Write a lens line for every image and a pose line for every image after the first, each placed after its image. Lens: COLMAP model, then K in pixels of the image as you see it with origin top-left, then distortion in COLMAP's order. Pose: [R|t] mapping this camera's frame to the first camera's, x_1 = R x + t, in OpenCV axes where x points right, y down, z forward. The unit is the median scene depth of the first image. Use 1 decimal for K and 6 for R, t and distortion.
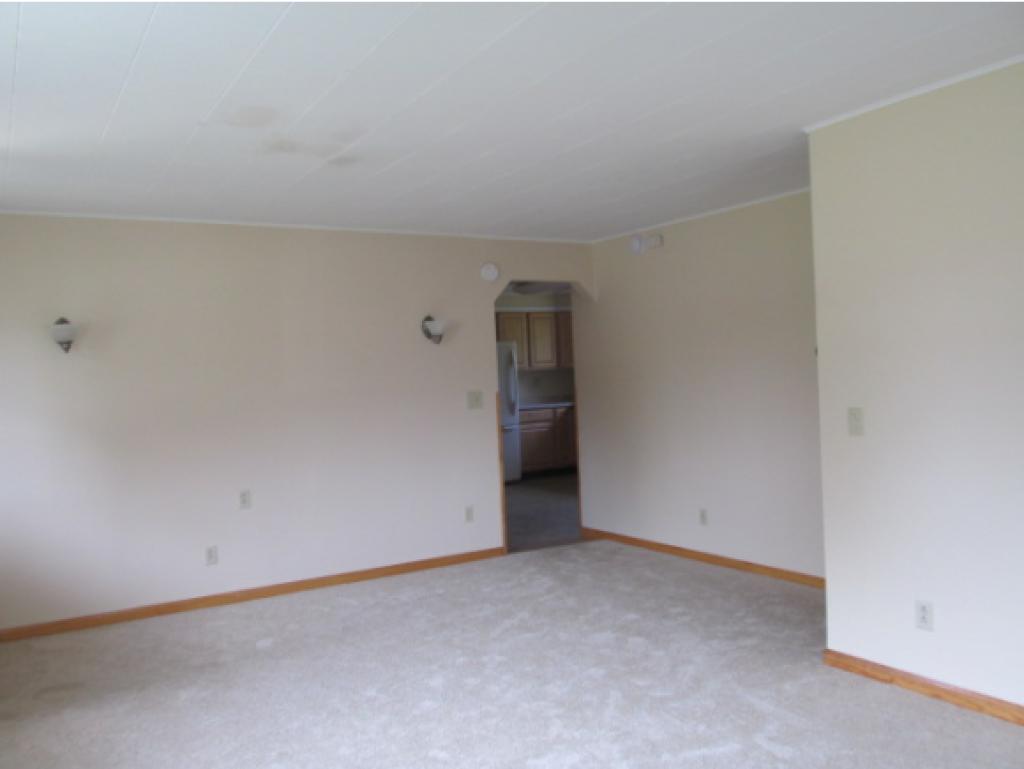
lens RADIAL K [[847.3, 0, 512.0], [0, 847.3, 384.5], [0, 0, 1]] dist [-0.024523, -0.003918]
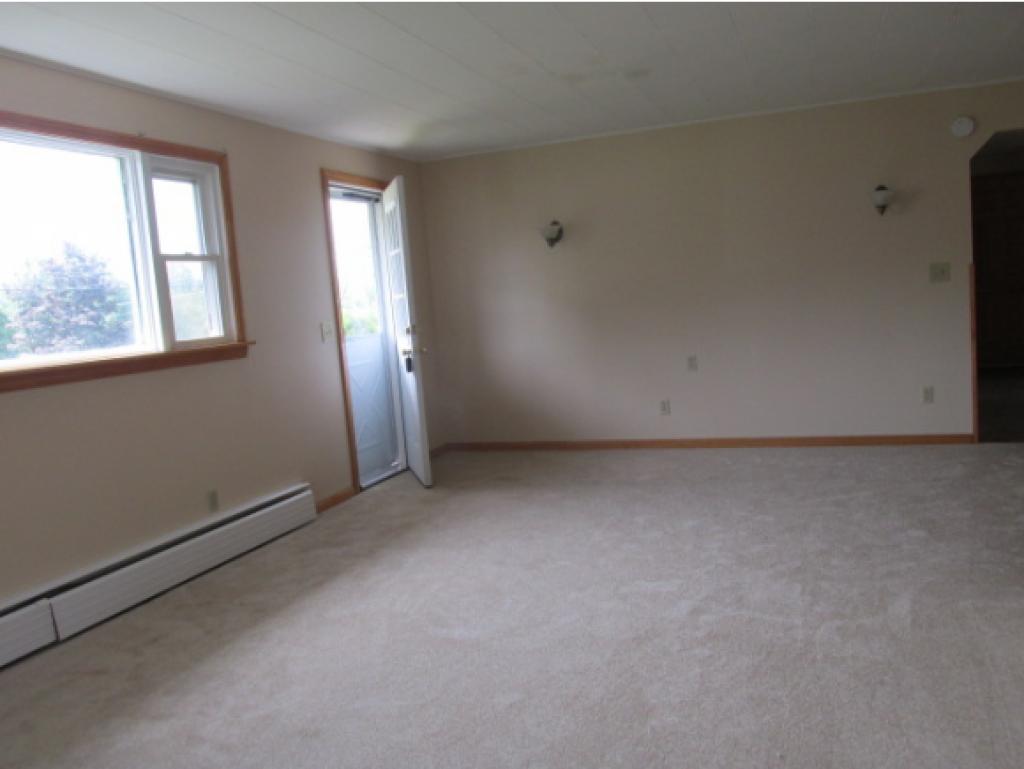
lens RADIAL K [[847.3, 0, 512.0], [0, 847.3, 384.5], [0, 0, 1]] dist [-0.024523, -0.003918]
pose [[0.626504, 0.078024, -0.775503, 0.605960], [0.040910, 0.990314, 0.132686, -0.002412], [0.778344, -0.114854, 0.617244, 0.100592]]
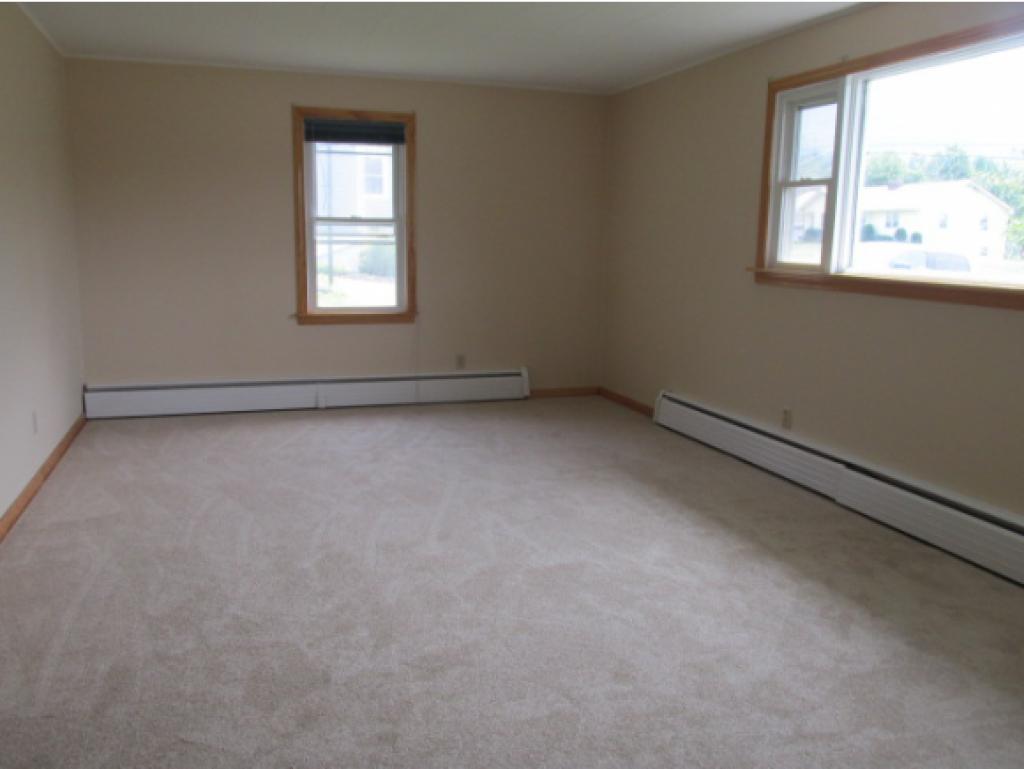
lens RADIAL K [[847.3, 0, 512.0], [0, 847.3, 384.5], [0, 0, 1]] dist [-0.024523, -0.003918]
pose [[-0.975459, -0.007685, 0.220049, -0.232881], [0.032151, 0.983708, 0.176877, 0.006844], [-0.217823, 0.179611, -0.959319, 1.435792]]
